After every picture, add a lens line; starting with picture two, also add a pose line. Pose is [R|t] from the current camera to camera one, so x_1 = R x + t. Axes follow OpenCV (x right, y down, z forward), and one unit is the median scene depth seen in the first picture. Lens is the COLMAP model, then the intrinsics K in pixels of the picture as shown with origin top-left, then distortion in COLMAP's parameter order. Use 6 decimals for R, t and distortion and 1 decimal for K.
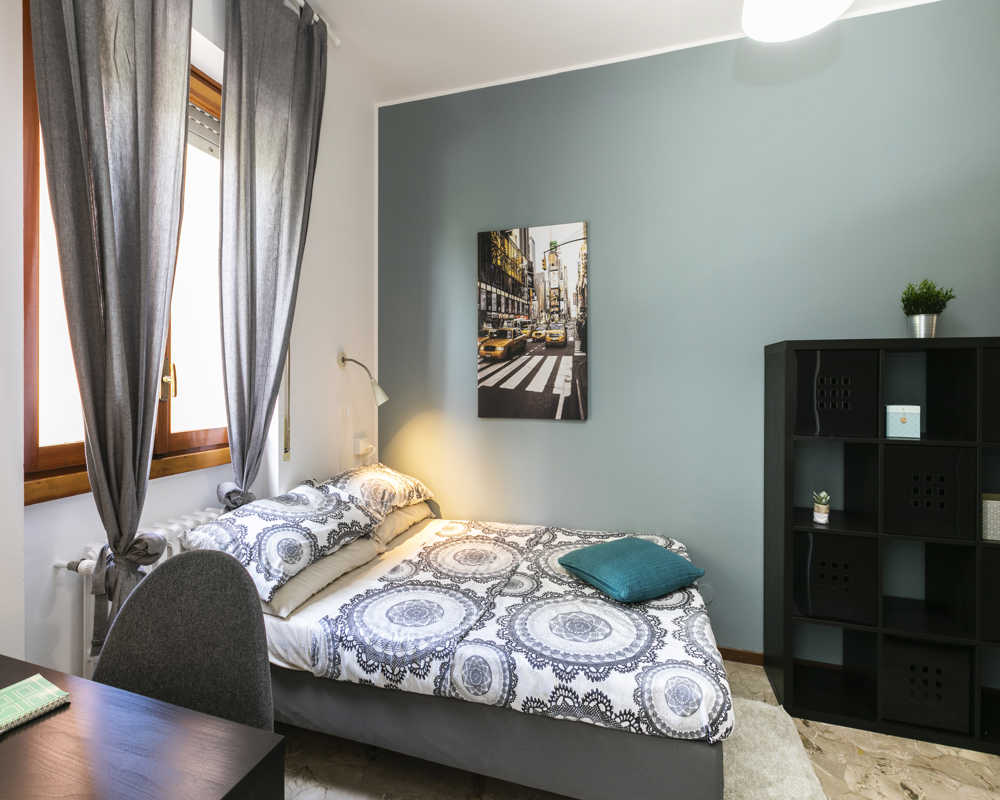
lens RADIAL K [[466.4, 0, 488.0], [0, 466.4, 382.5], [0, 0, 1]] dist [-0.004443, 0.000328]
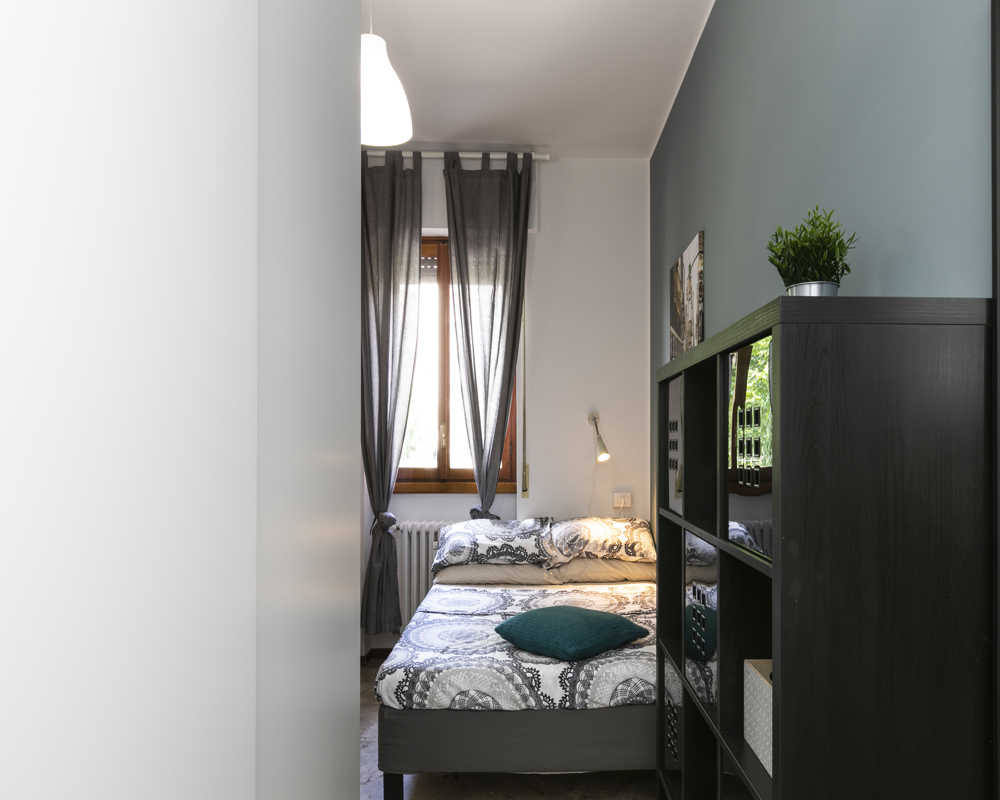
lens RADIAL K [[651.2, 0, 549.1], [0, 651.2, 442.2], [0, 0, 1]] dist [0.009386, 0.001005]
pose [[0.335547, -0.000653, -0.942023, 1.174450], [-0.007075, 0.999970, -0.003214, 0.015320], [0.941997, 0.007743, 0.335533, 0.399774]]
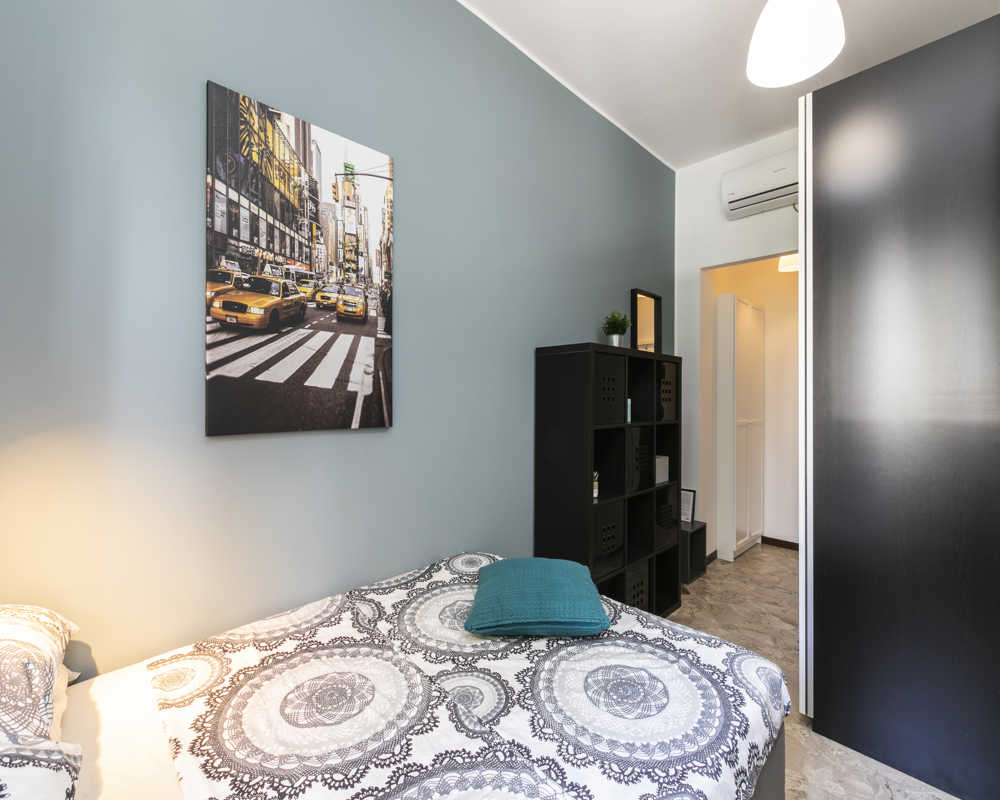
lens RADIAL K [[448.0, 0, 497.3], [0, 448.0, 395.5], [0, 0, 1]] dist [0.002138, -0.000023]
pose [[0.476378, 0.005214, 0.879225, -0.334941], [0.001837, 0.999974, -0.006926, 0.036681], [-0.879239, 0.004915, 0.476356, 0.525108]]
